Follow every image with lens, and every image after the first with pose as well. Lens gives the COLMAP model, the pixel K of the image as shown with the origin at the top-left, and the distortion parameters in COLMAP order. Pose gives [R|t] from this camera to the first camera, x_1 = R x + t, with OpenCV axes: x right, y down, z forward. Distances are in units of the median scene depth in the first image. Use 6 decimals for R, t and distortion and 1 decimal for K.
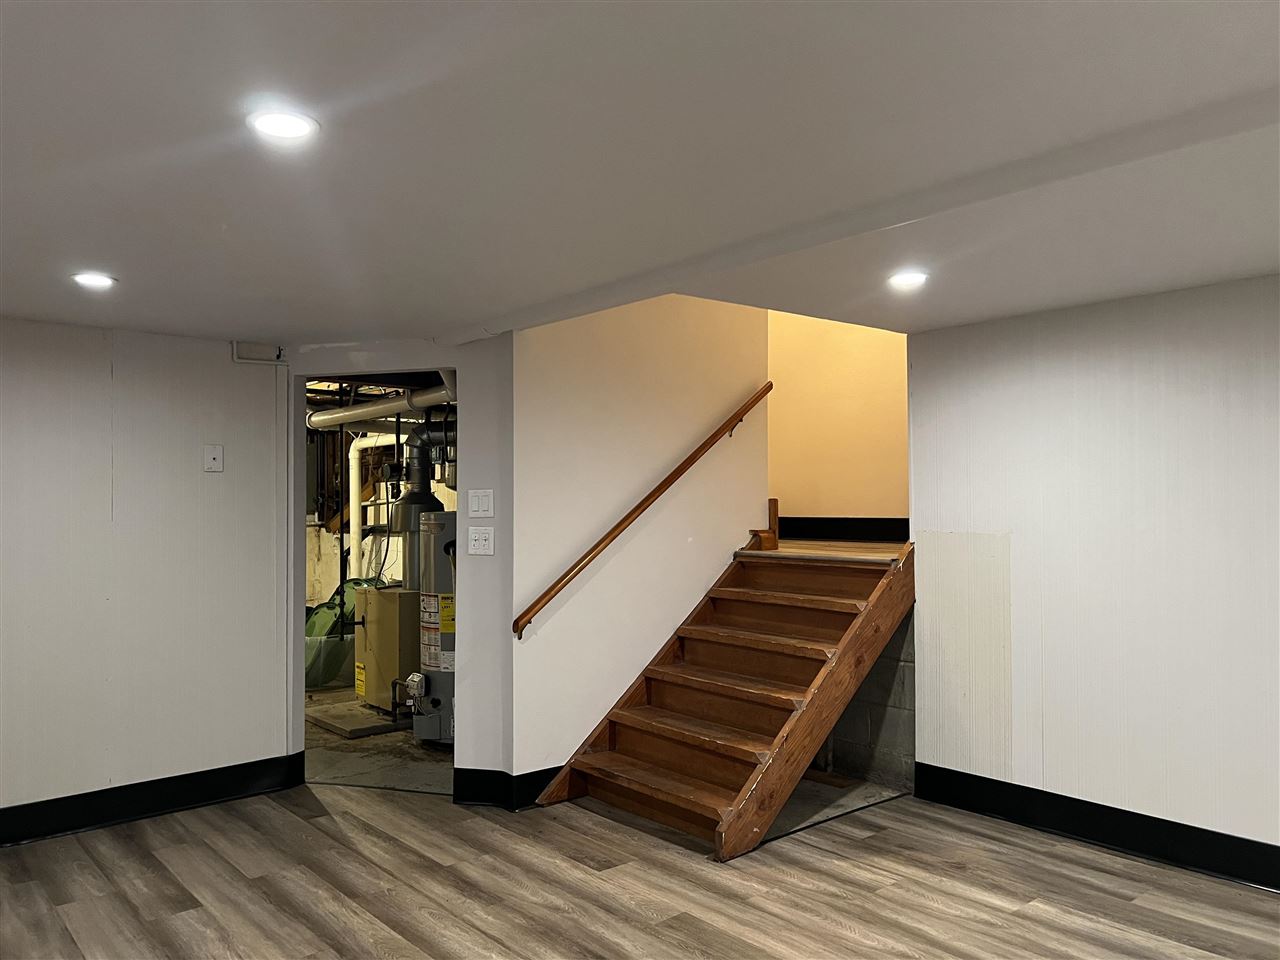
lens RADIAL K [[959.8, 0, 642.5], [0, 959.8, 477.7], [0, 0, 1]] dist [0.060061, -0.067531]
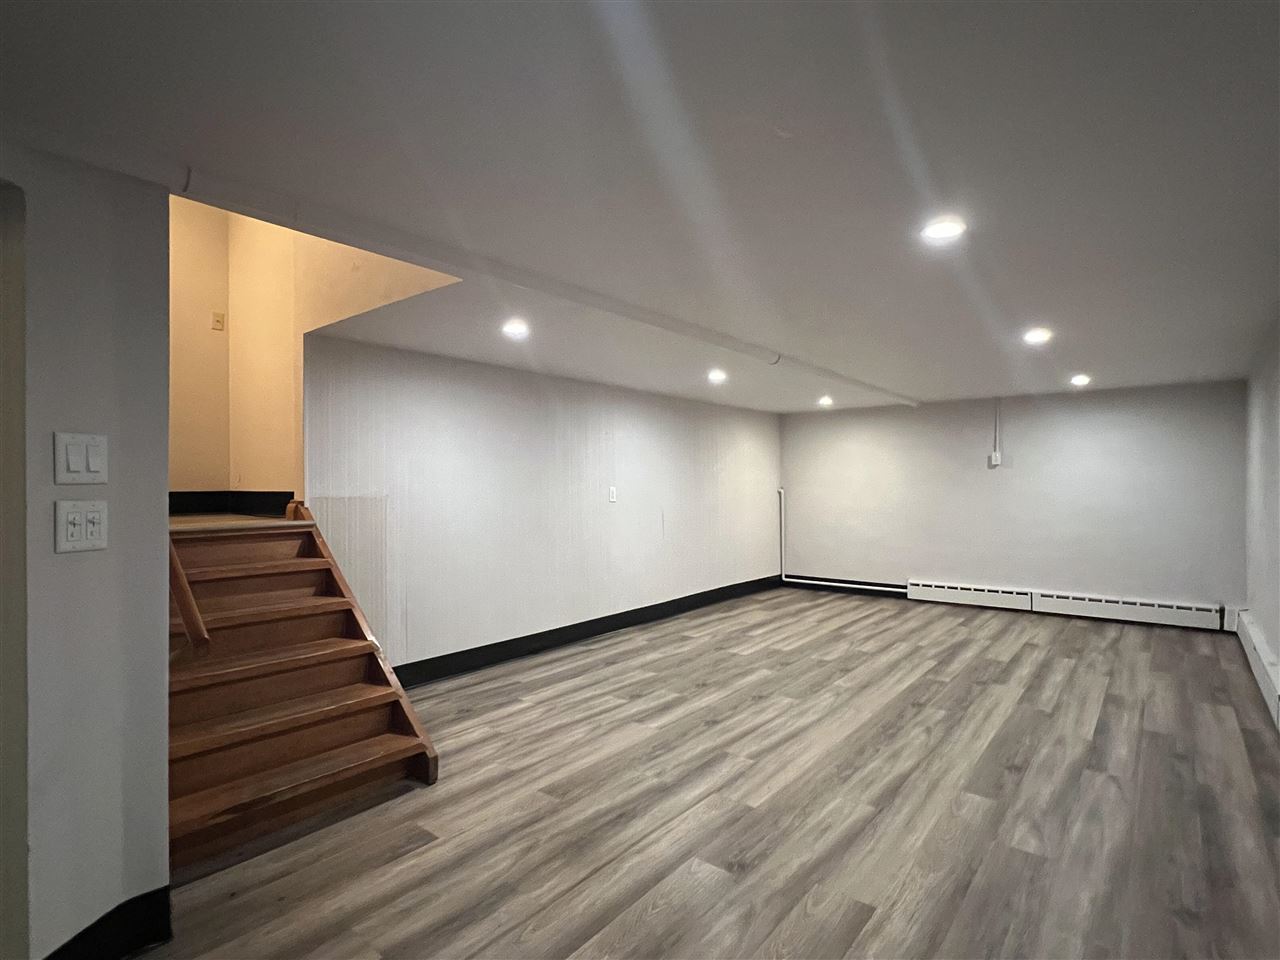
lens RADIAL K [[641.1, 0, 638.3], [0, 641.1, 484.4], [0, 0, 1]] dist [-0.003791, 0.001021]
pose [[-0.174300, 0.007727, 0.984662, -0.618624], [-0.020944, 0.999714, -0.011553, 0.041136], [-0.984470, -0.022637, -0.174088, 0.782758]]
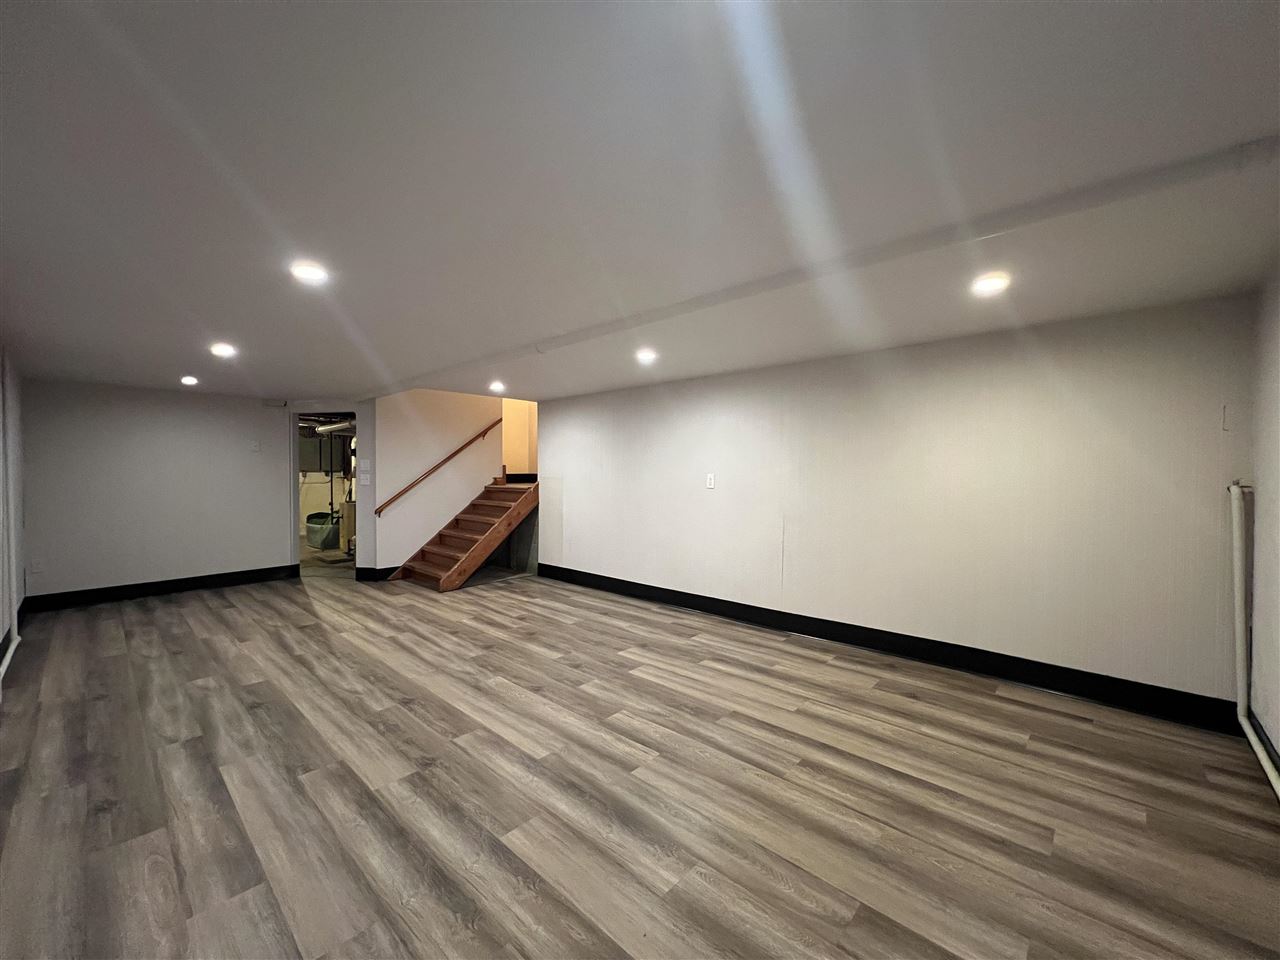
lens RADIAL K [[512.5, 0, 638.7], [0, 512.5, 476.1], [0, 0, 1]] dist [-0.002691, 0.000052]
pose [[0.993225, 0.007360, 0.115975, 0.411739], [-0.011262, 0.999391, 0.033024, 0.002826], [-0.115661, -0.034106, 0.992703, -0.456775]]
